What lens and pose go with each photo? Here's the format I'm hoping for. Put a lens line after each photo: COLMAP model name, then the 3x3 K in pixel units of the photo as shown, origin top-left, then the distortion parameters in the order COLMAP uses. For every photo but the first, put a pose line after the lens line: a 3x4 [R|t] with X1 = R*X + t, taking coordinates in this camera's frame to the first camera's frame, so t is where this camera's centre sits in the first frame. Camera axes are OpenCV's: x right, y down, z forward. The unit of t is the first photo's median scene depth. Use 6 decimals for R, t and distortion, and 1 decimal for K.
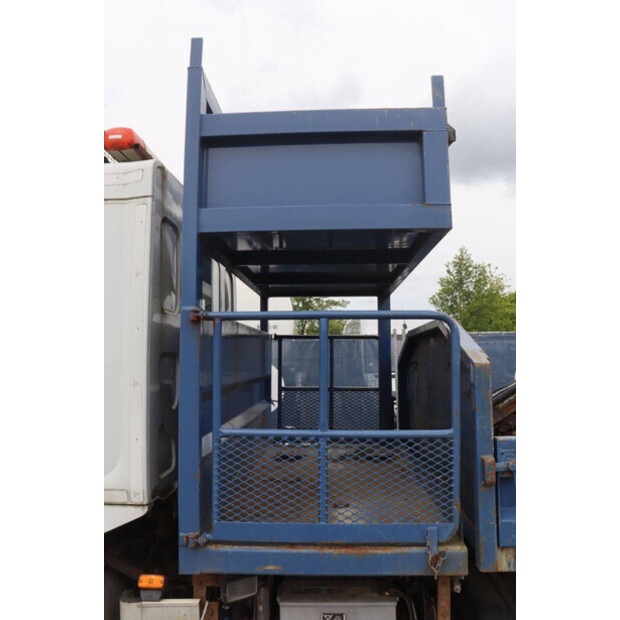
lens RADIAL K [[517.6, 0, 310.0], [0, 517.6, 310.0], [0, 0, 1]] dist [-0.165740, 0.157257]
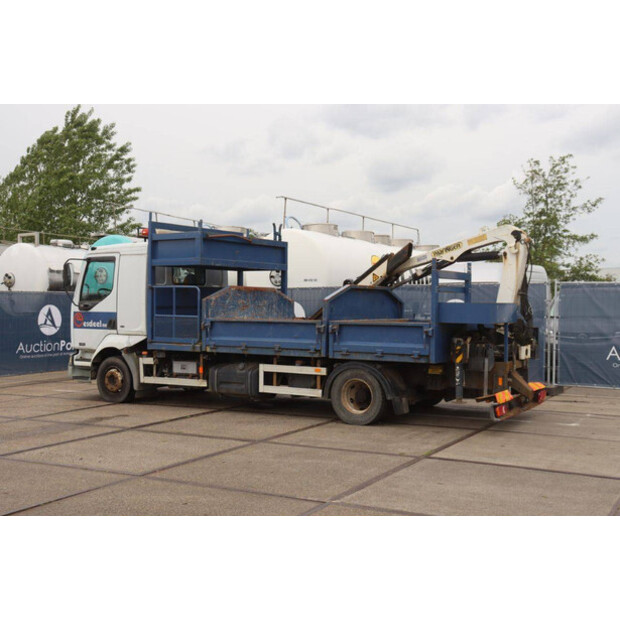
lens RADIAL K [[752.7, 0, 310.0], [0, 752.7, 310.0], [0, 0, 1]] dist [-0.007849, 0.000362]
pose [[0.868374, 0.018180, -0.495577, 3.900066], [0.032274, 0.995137, 0.093059, -0.327542], [0.494859, -0.096804, 0.863564, -3.608104]]
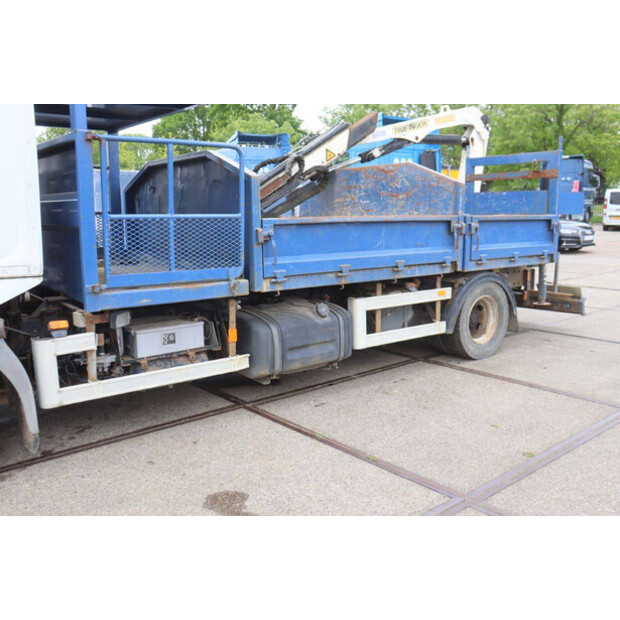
lens RADIAL K [[603.2, 0, 310.0], [0, 603.2, 310.0], [0, 0, 1]] dist [-0.066675, 0.017891]
pose [[0.768298, -0.100756, 0.632112, -0.857042], [-0.059611, 0.971979, 0.227382, 0.070413], [-0.637310, -0.212378, 0.740764, -0.741447]]
